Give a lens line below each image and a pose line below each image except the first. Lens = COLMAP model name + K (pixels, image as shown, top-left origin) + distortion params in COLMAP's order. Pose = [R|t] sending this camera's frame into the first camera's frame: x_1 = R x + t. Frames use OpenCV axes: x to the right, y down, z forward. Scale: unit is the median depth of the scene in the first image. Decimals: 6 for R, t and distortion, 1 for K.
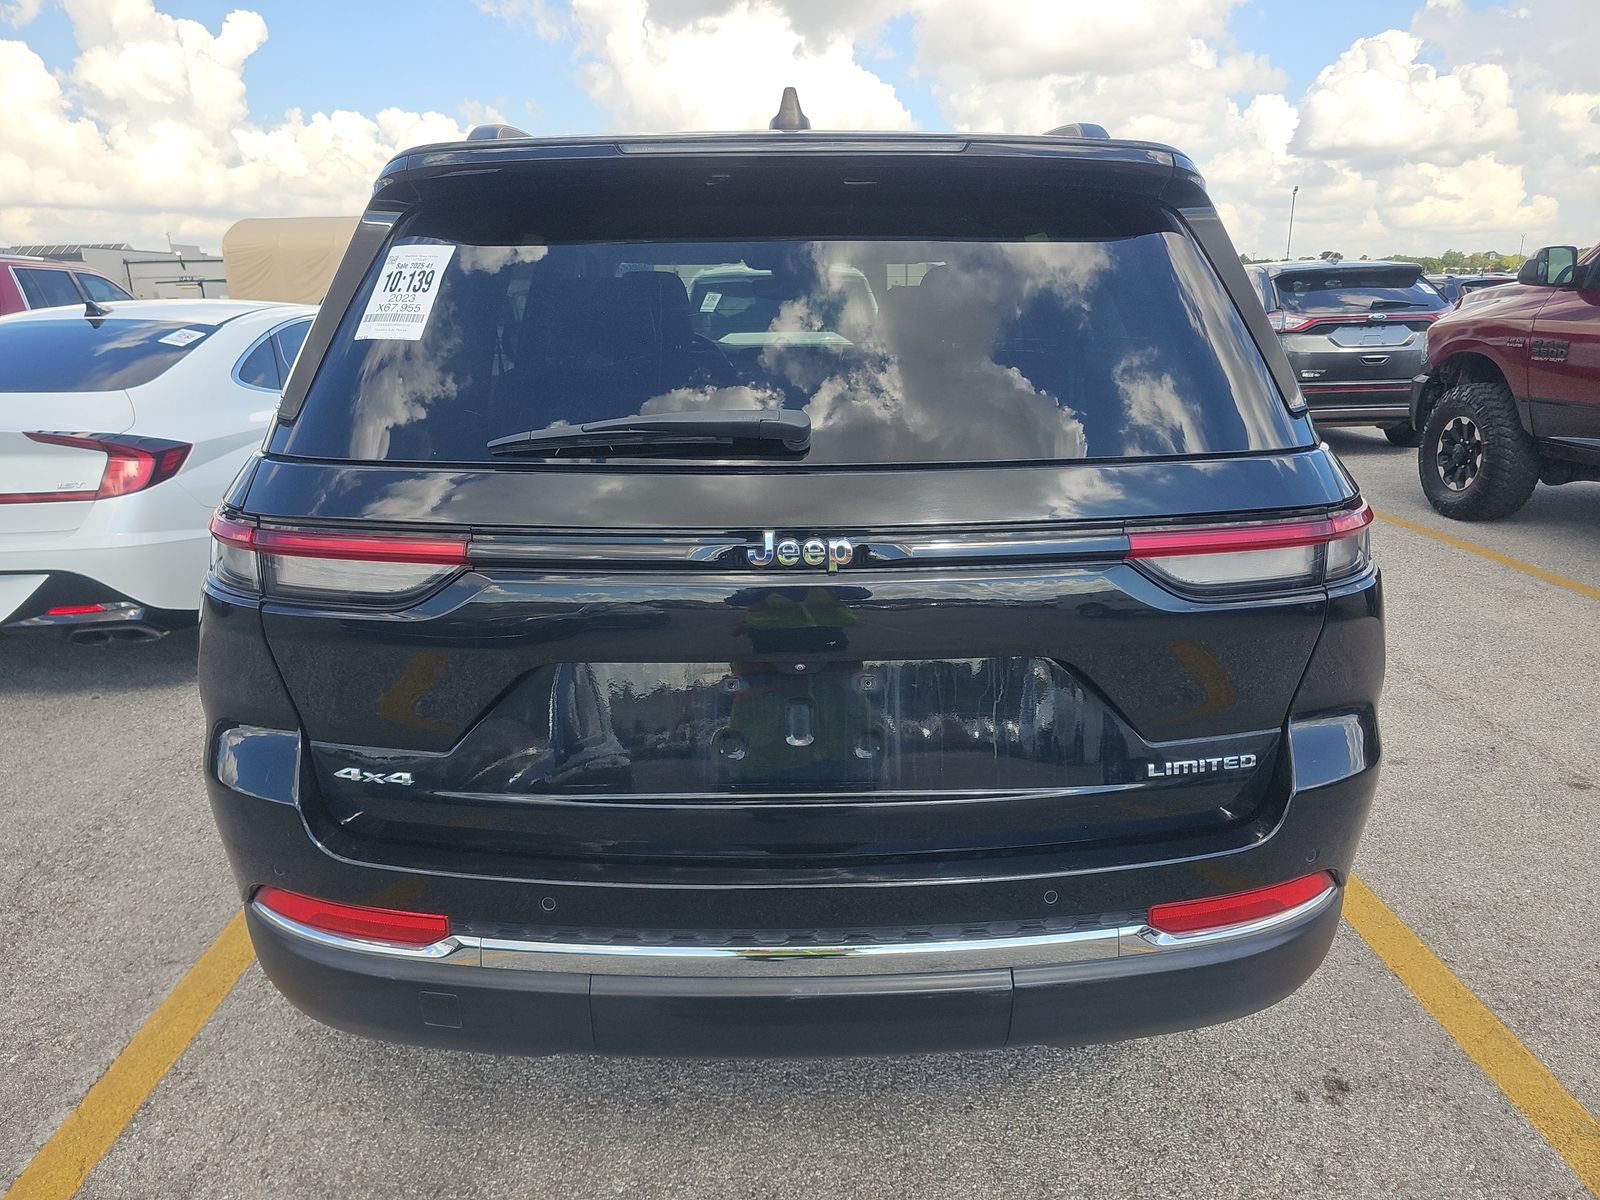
lens RADIAL K [[1095.5, 0, 803.4], [0, 1095.5, 588.8], [0, 0, 1]] dist [0.028417, -0.031741]
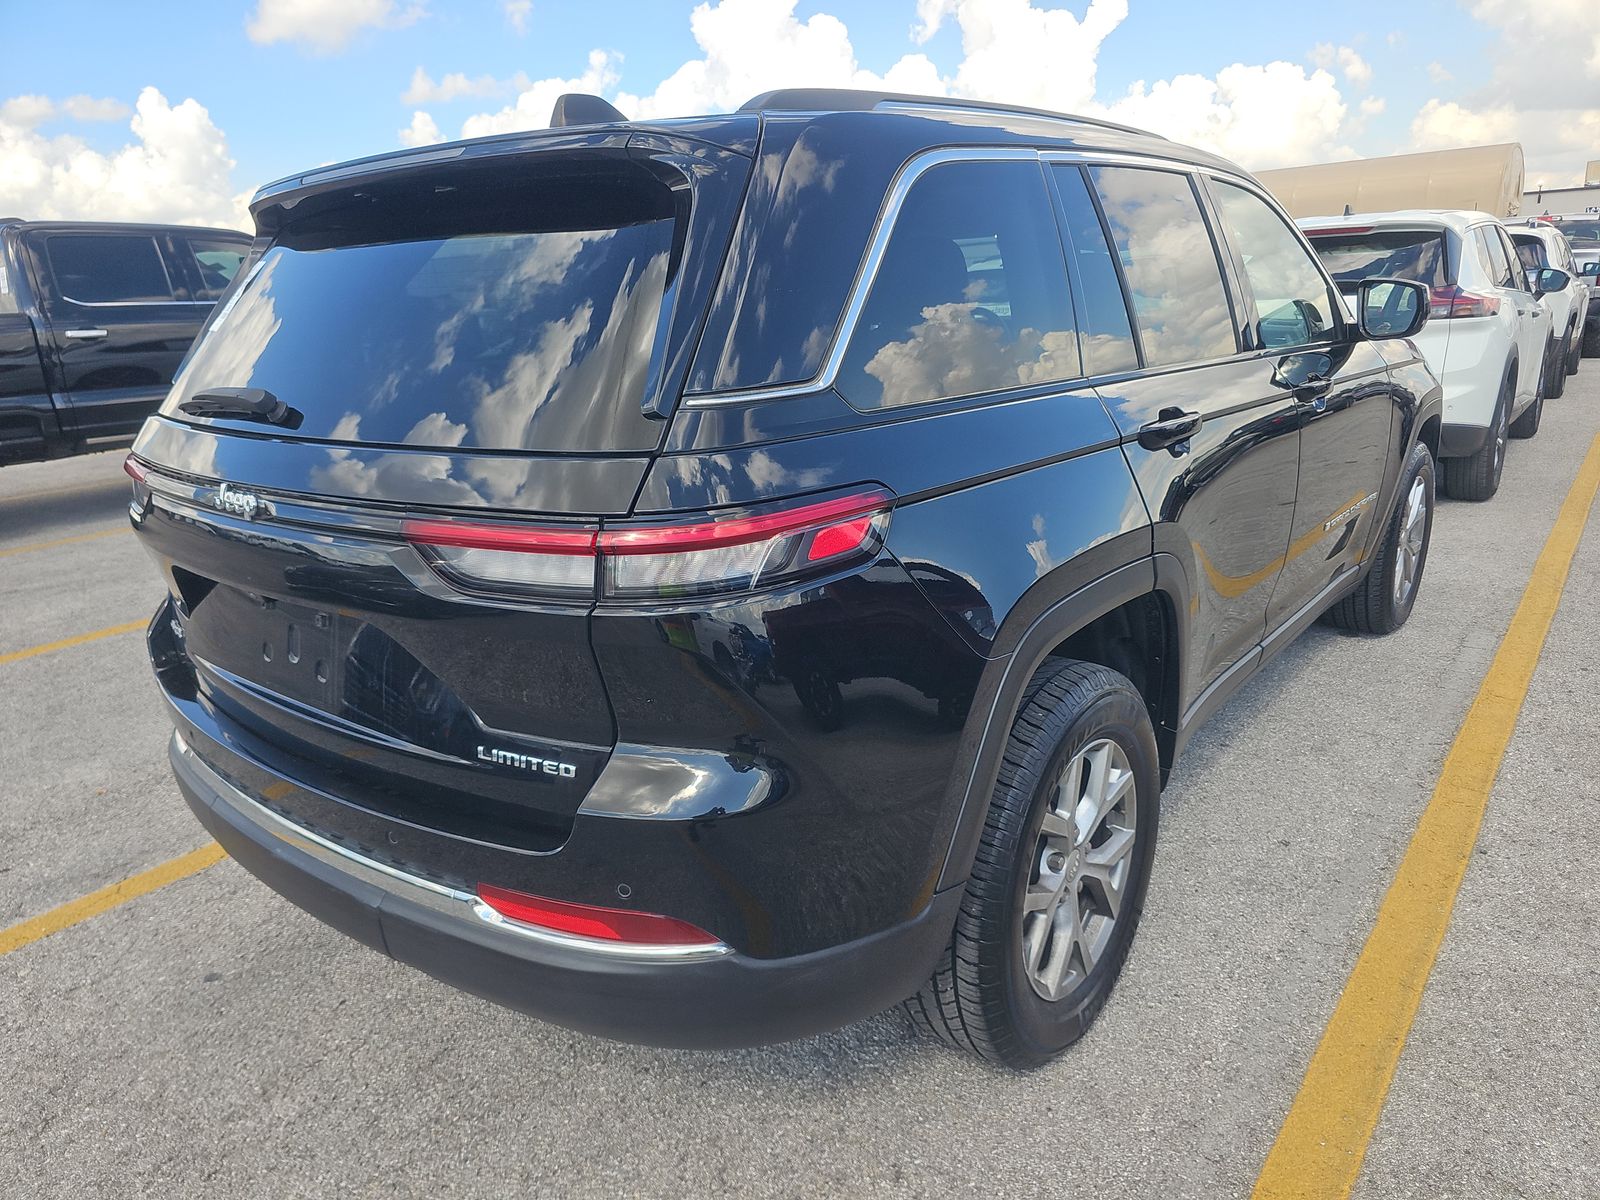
lens RADIAL K [[1095.5, 0, 808.0], [0, 1095.5, 606.8], [0, 0, 1]] dist [0.028417, -0.031741]
pose [[0.755836, 0.158838, -0.635202, 1.160794], [-0.129869, 0.987223, 0.092331, -0.103873], [0.641752, 0.012706, 0.766807, 0.392576]]
